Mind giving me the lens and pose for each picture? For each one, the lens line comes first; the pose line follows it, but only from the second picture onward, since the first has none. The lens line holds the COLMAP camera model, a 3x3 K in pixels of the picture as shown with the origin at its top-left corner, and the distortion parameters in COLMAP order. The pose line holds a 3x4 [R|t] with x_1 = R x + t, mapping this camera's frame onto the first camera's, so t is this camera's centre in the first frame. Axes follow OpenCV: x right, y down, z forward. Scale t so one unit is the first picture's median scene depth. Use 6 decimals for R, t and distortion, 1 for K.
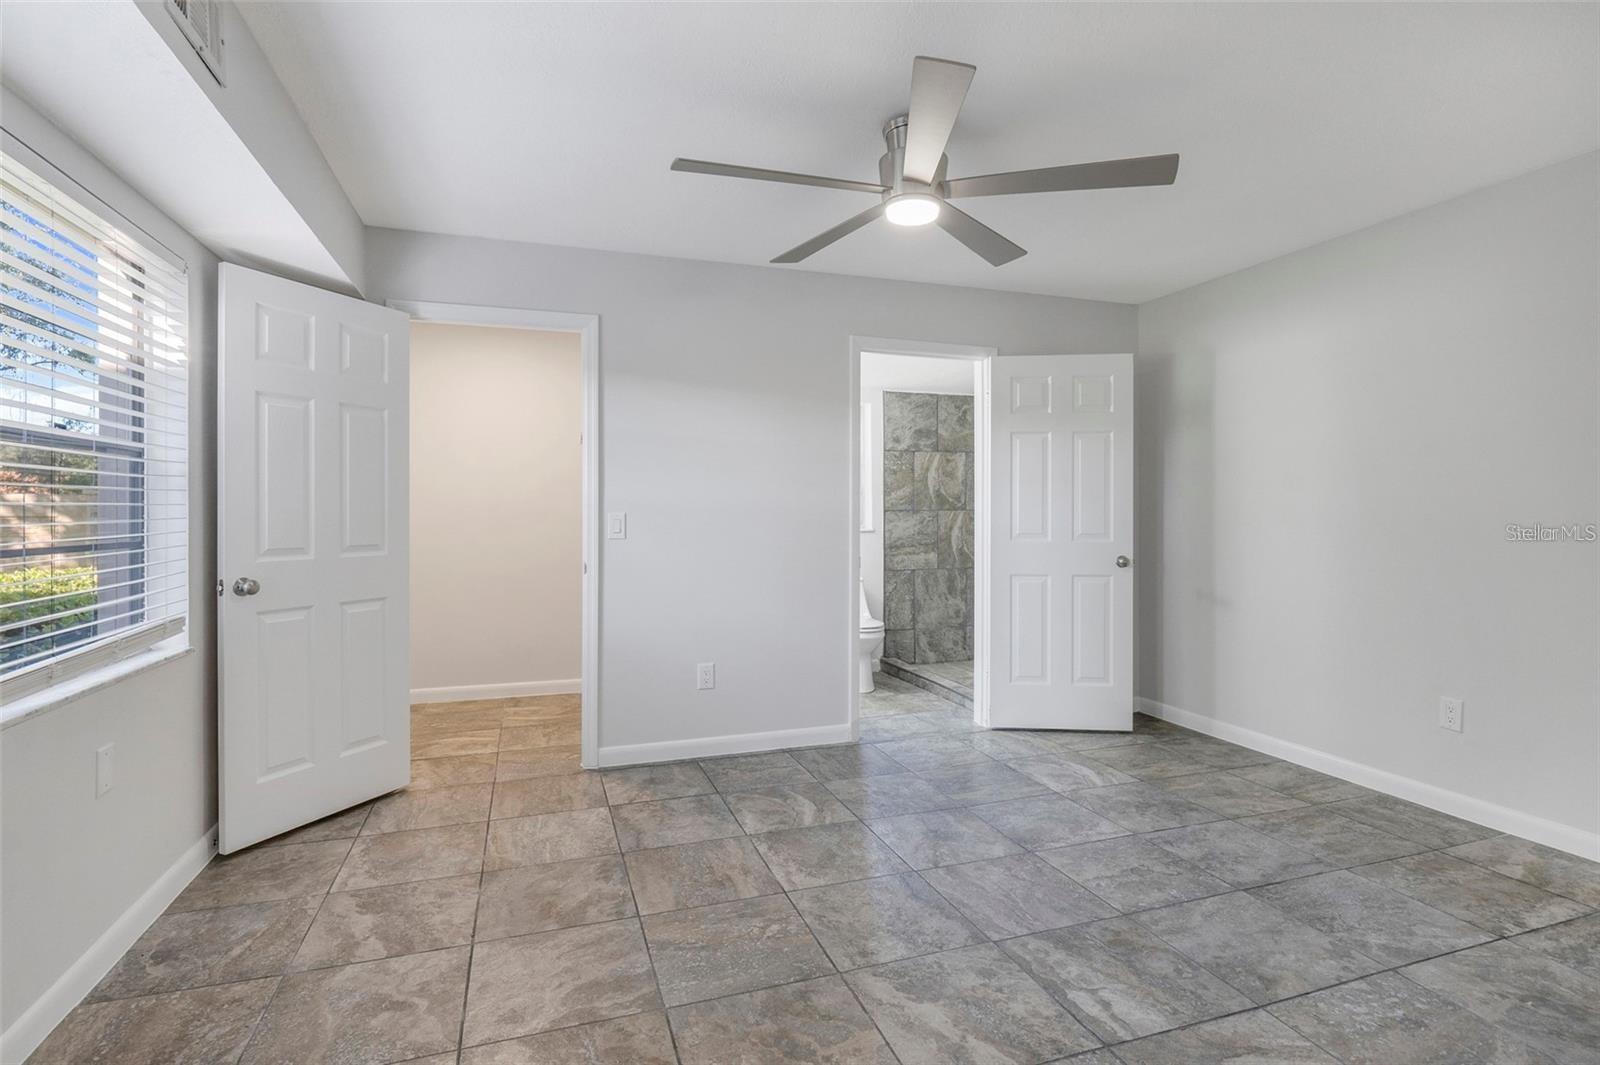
lens RADIAL K [[785.0, 0, 789.8], [0, 785.0, 511.7], [0, 0, 1]] dist [-0.002765, 0.000011]
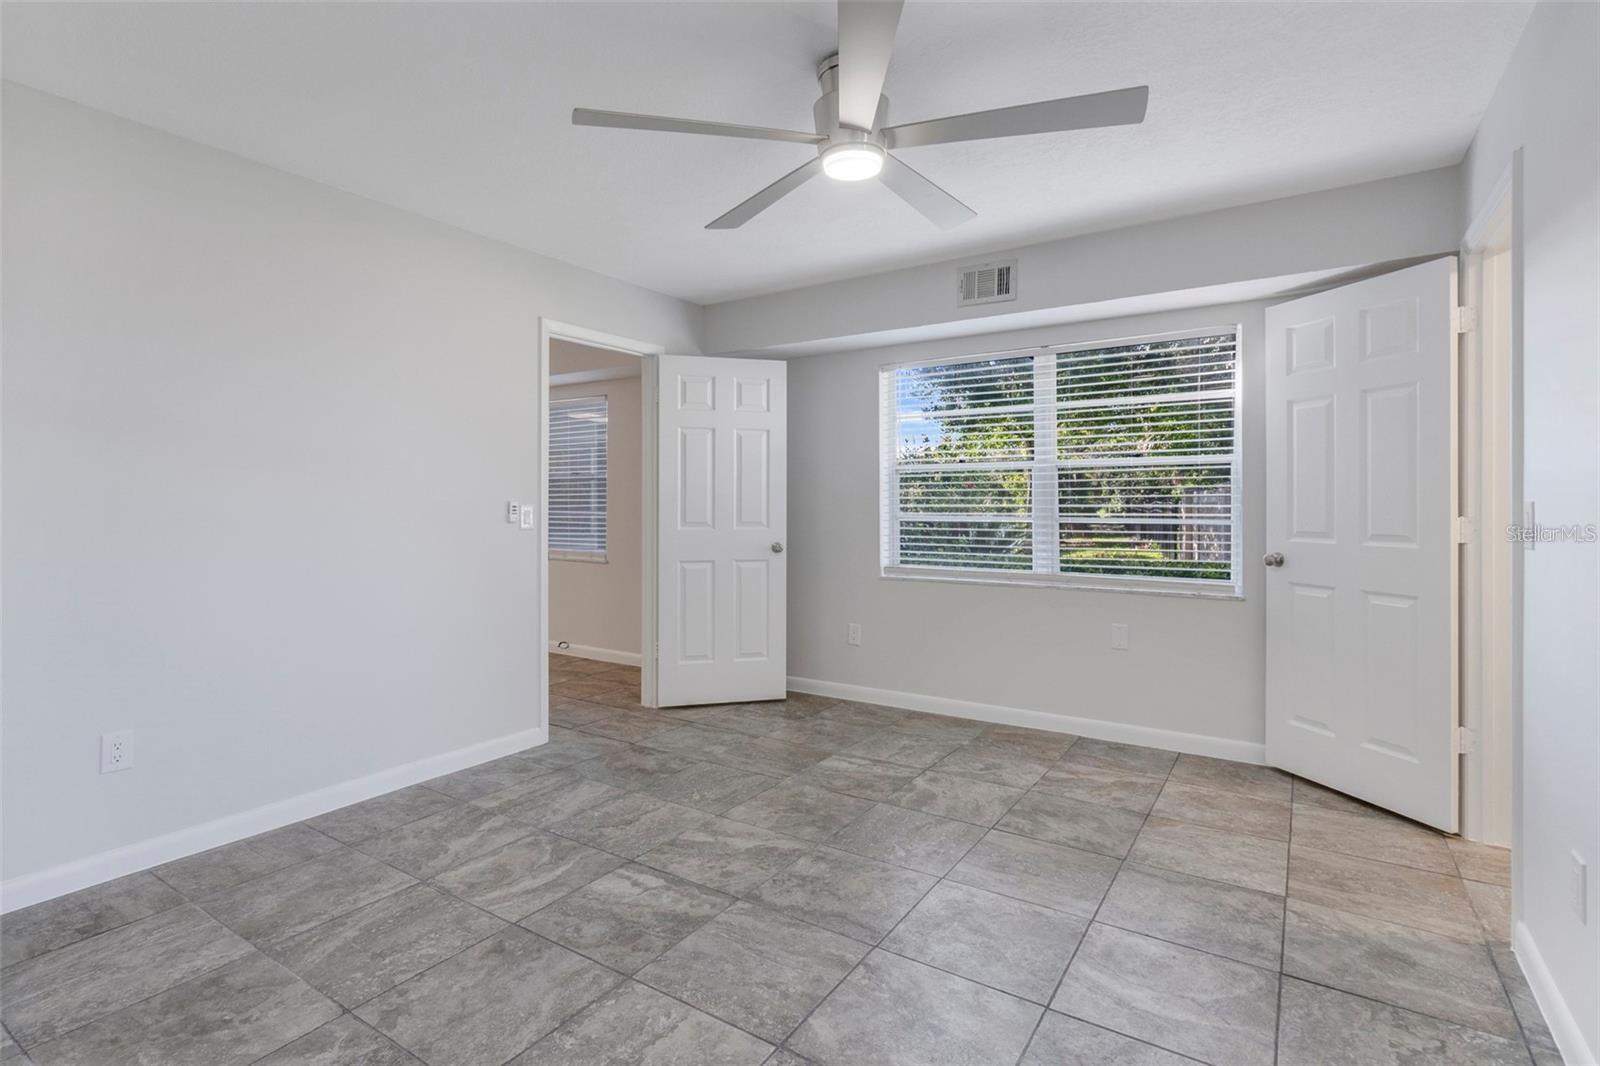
lens RADIAL K [[785.0, 0, 789.8], [0, 785.0, 512.2], [0, 0, 1]] dist [-0.002765, 0.000011]
pose [[-0.792011, 0.006671, -0.610471, 0.857891], [0.000102, 0.999942, 0.010796, 0.007072], [0.610507, 0.008488, -0.791965, 1.890843]]
